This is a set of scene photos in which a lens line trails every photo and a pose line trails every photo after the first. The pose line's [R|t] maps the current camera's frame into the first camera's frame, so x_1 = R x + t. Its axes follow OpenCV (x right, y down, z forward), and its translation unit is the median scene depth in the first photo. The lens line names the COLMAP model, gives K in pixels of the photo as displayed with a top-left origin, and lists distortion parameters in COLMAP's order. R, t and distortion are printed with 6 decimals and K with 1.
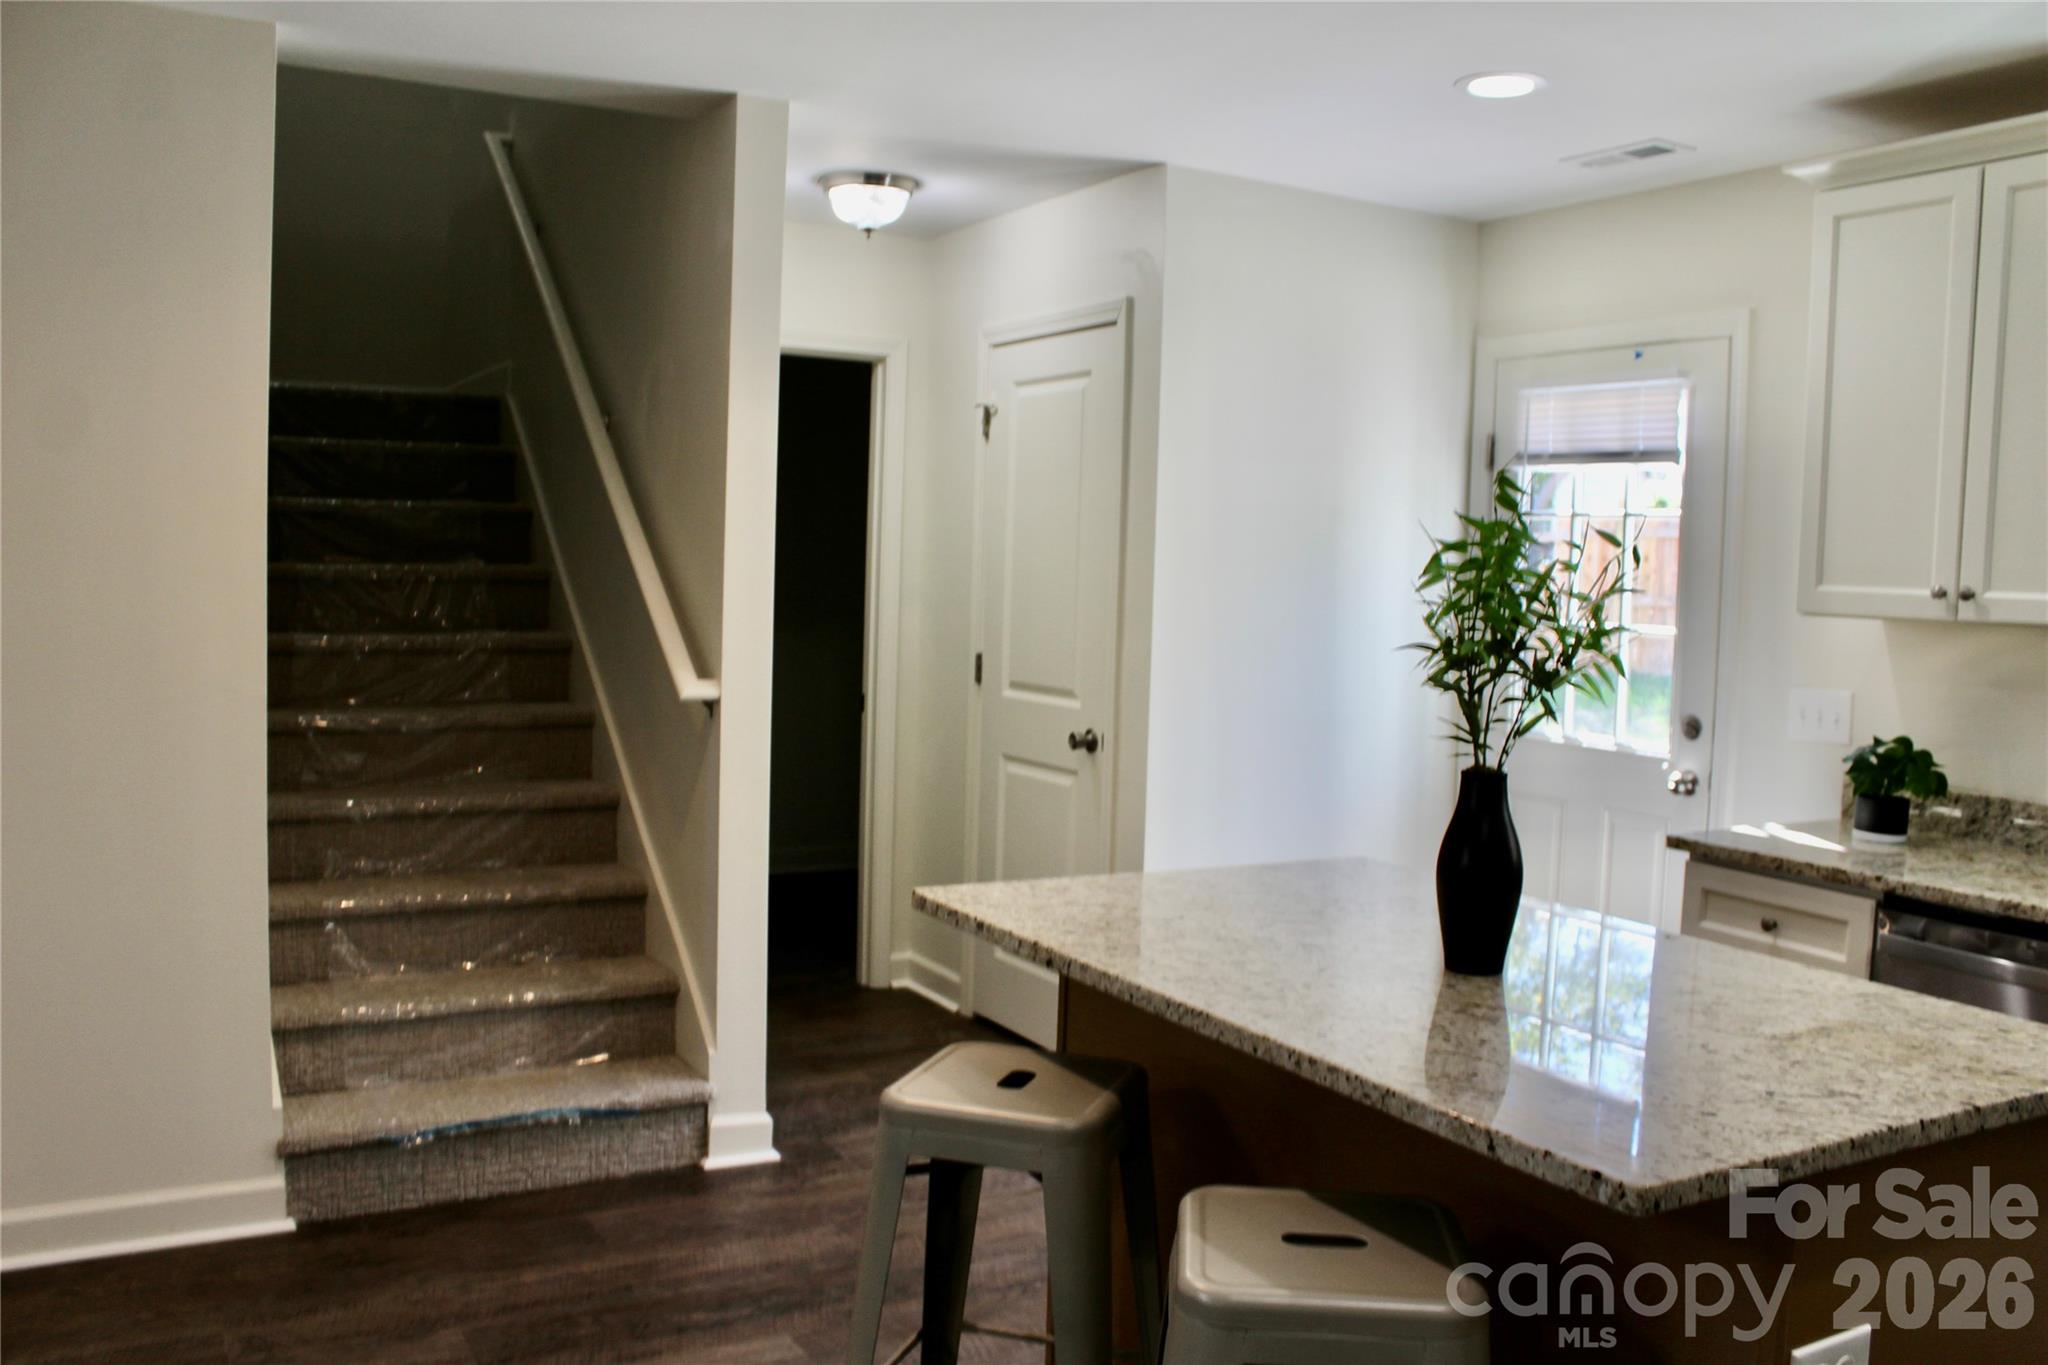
lens RADIAL K [[1791.6, 0, 1024.0], [0, 1791.6, 682.5], [0, 0, 1]] dist [-0.037509, -0.001298]
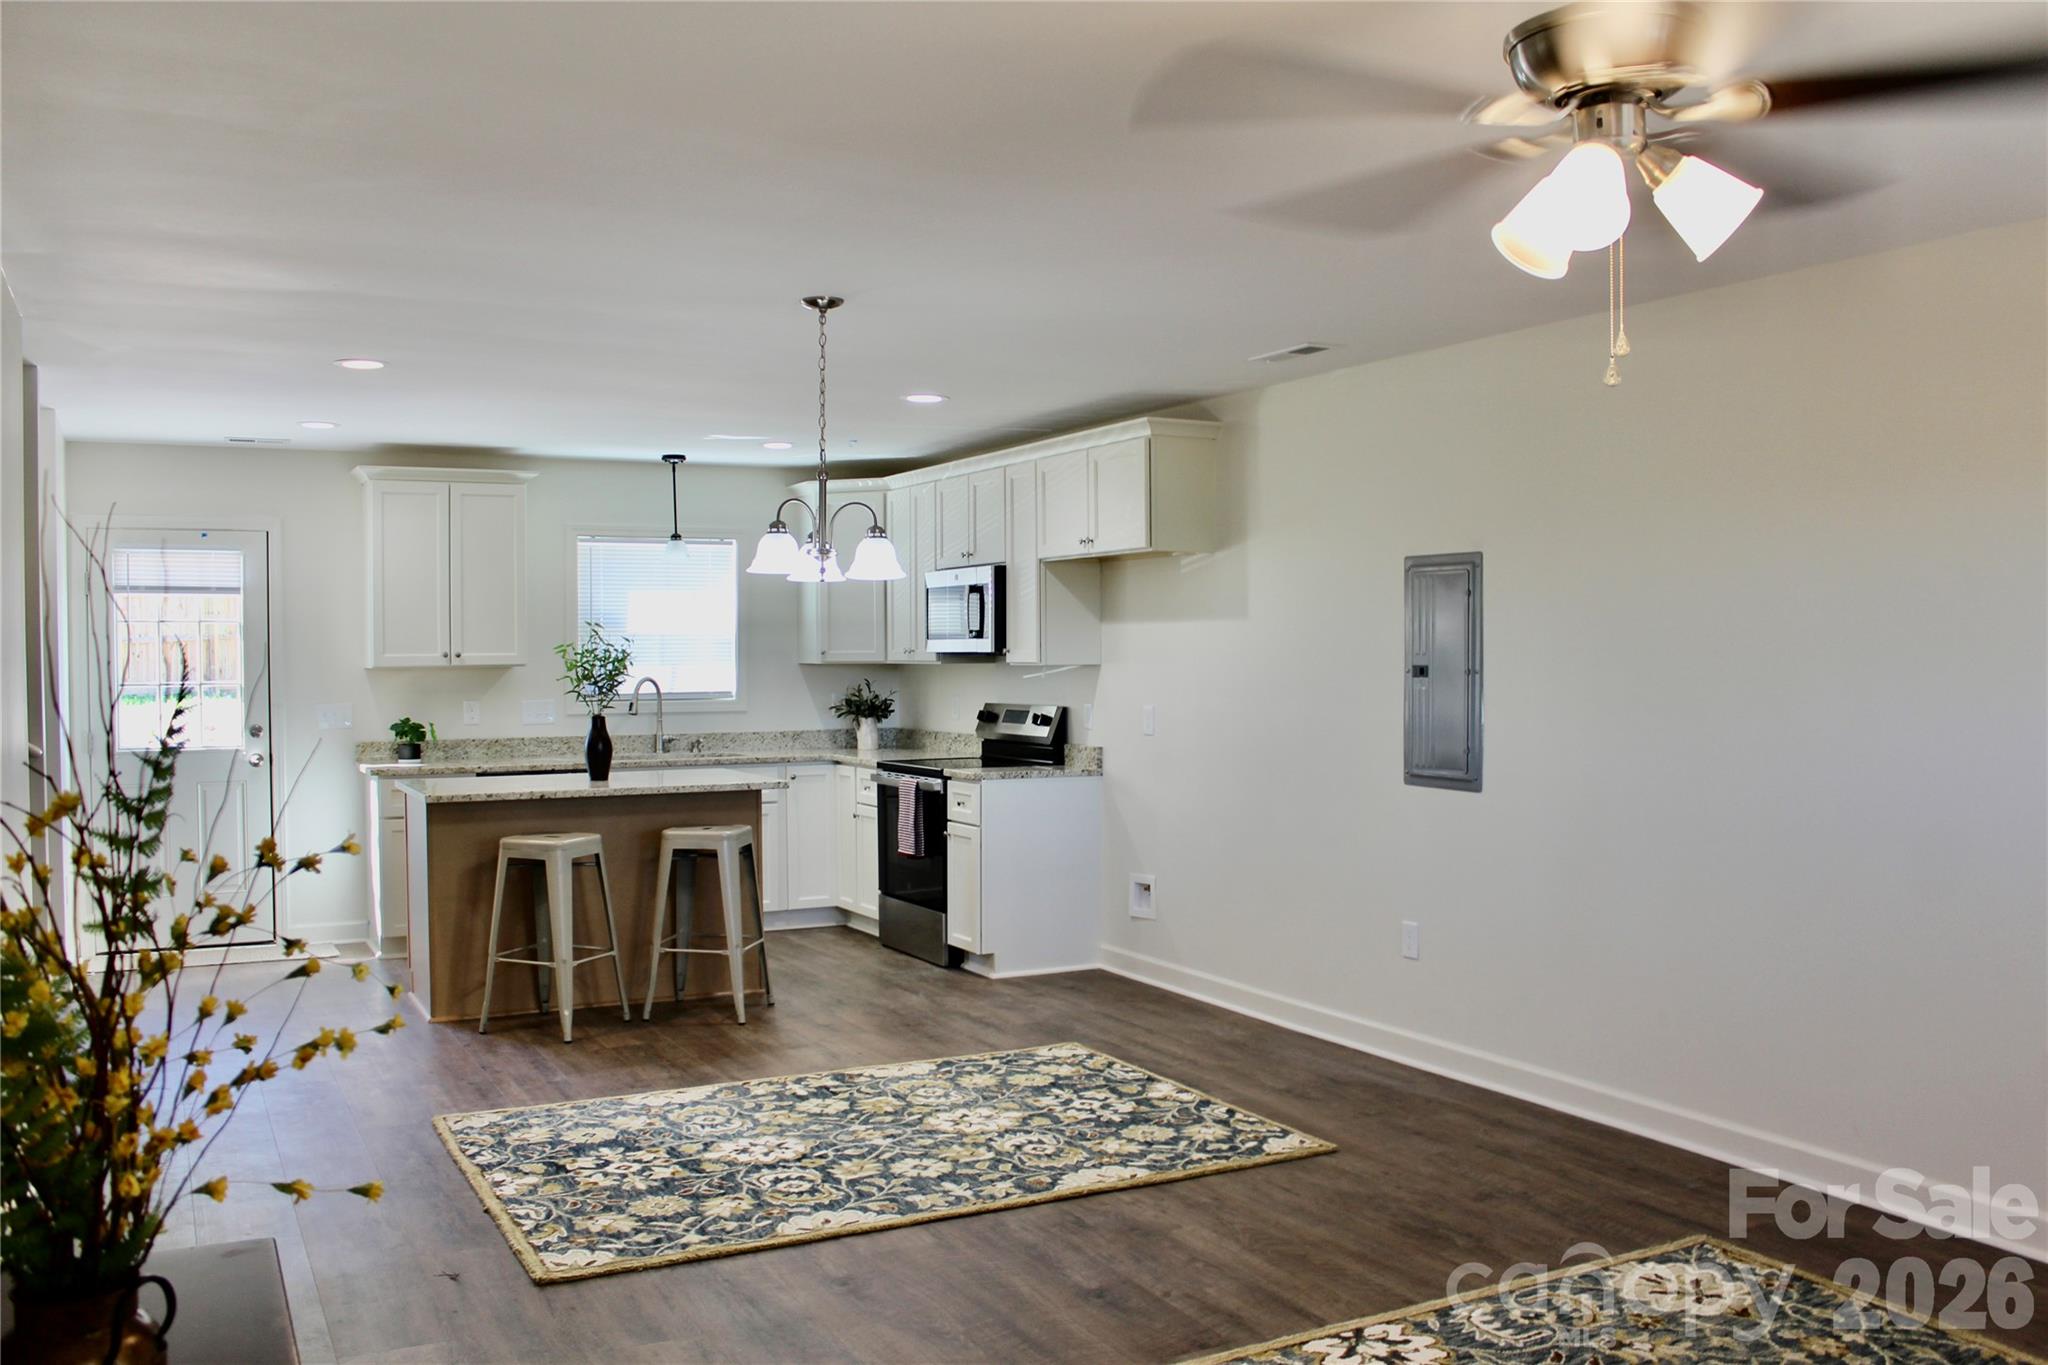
lens RADIAL K [[1741.7, 0, 1028.7], [0, 1741.7, 708.4], [0, 0, 1]] dist [-0.116782, 0.005310]
pose [[0.031271, -0.066766, 0.997279, -1.597057], [0.080504, 0.994693, 0.064069, -0.055830], [-0.996264, 0.078282, 0.036480, 0.097397]]
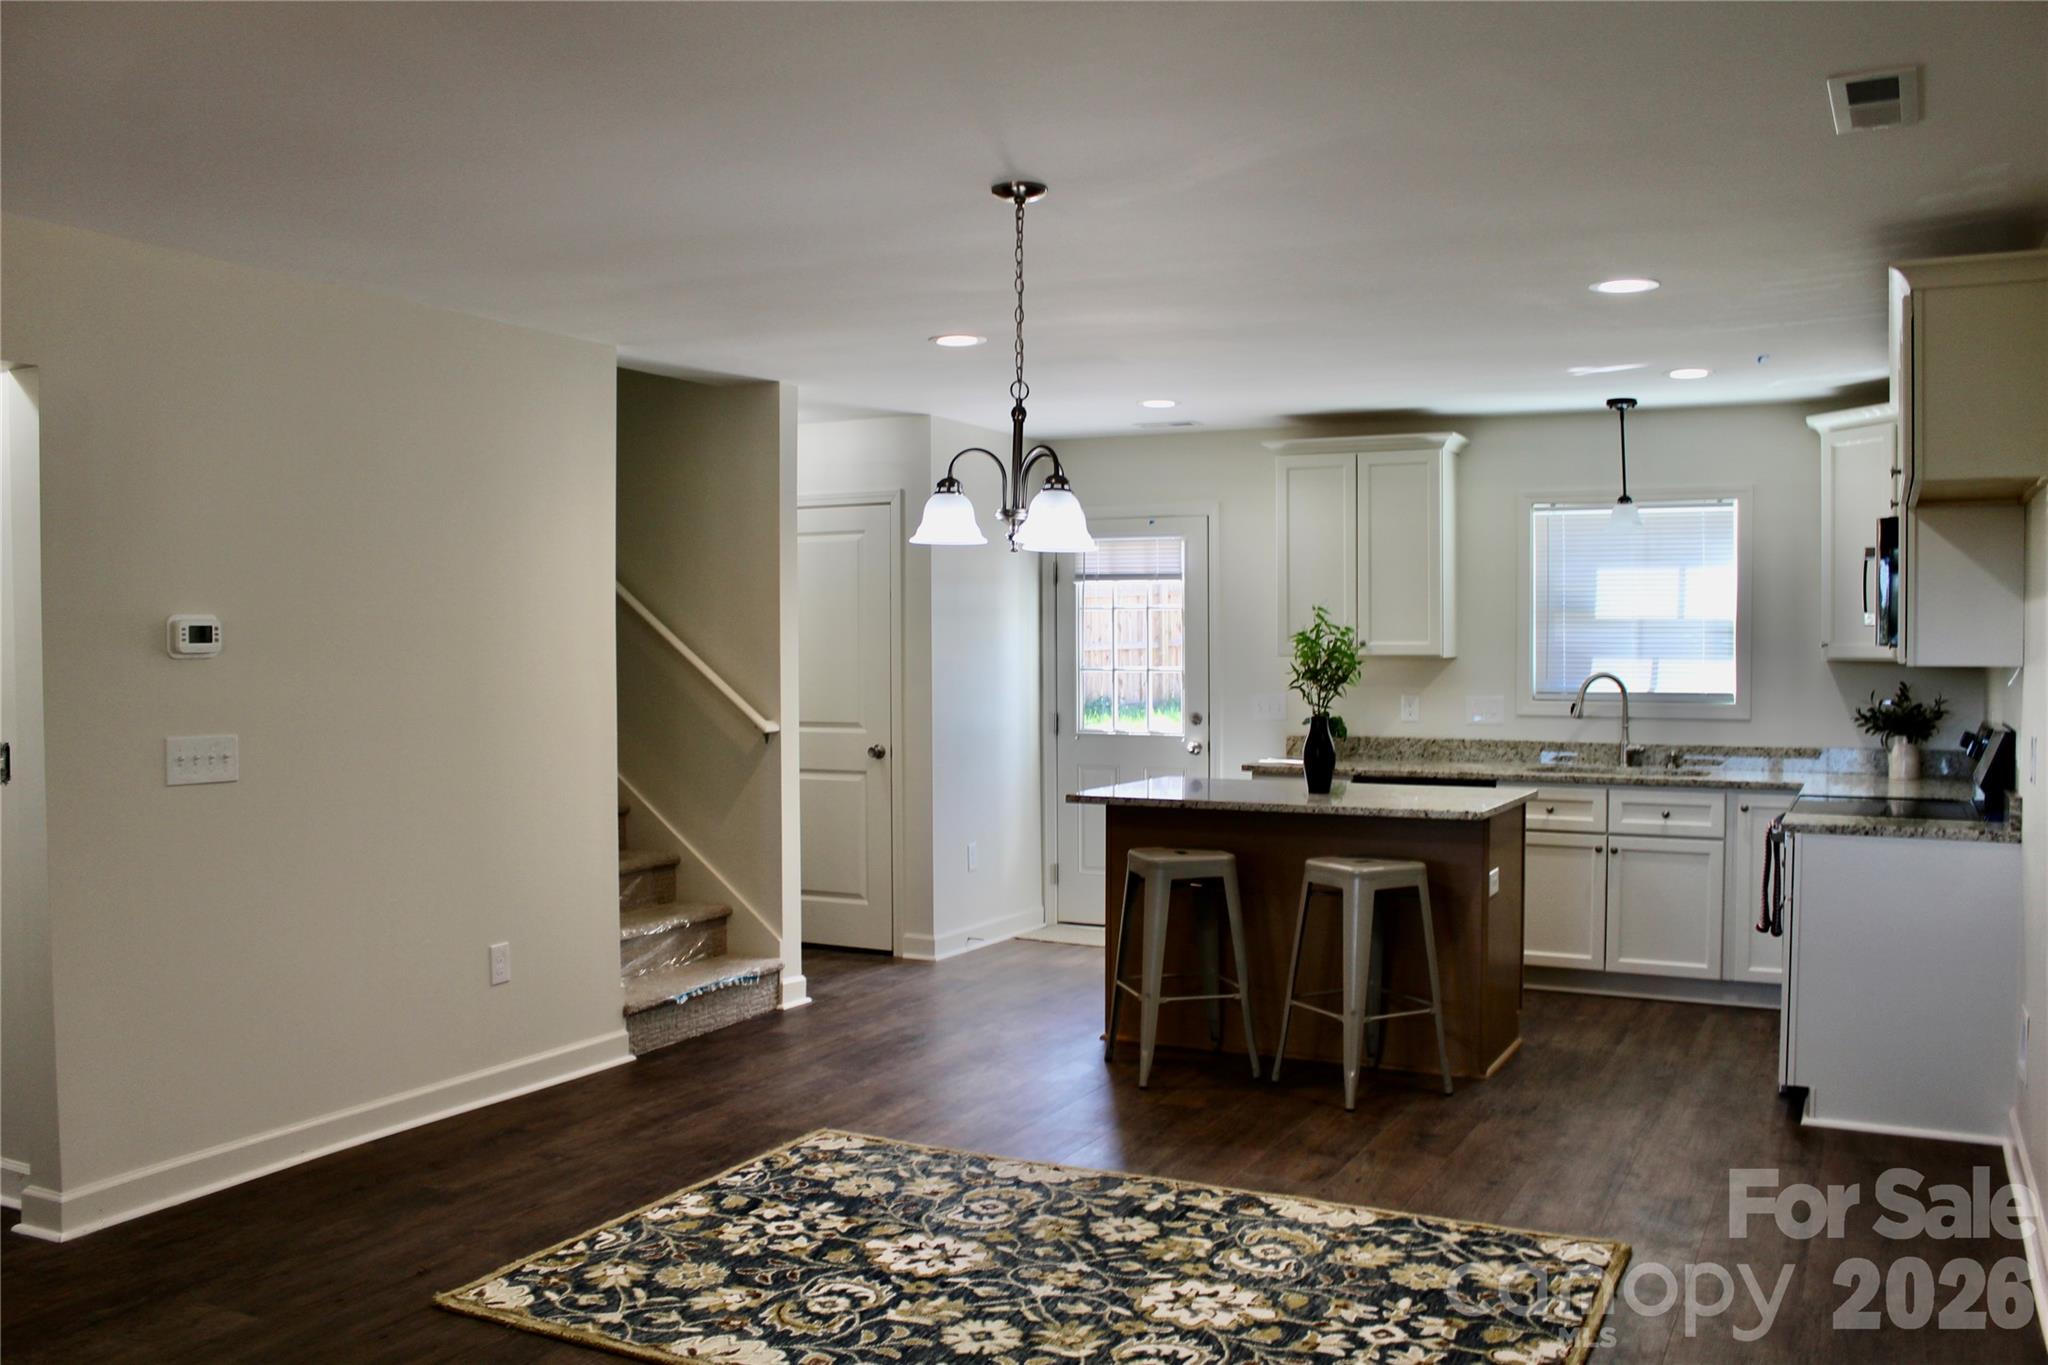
lens RADIAL K [[1741.7, 0, 1028.7], [0, 1741.7, 708.4], [0, 0, 1]] dist [-0.116782, 0.005310]
pose [[0.833023, -0.054437, 0.550553, -0.888205], [0.068936, 0.997605, -0.005666, 0.013334], [-0.548926, 0.042673, 0.834781, -0.516105]]
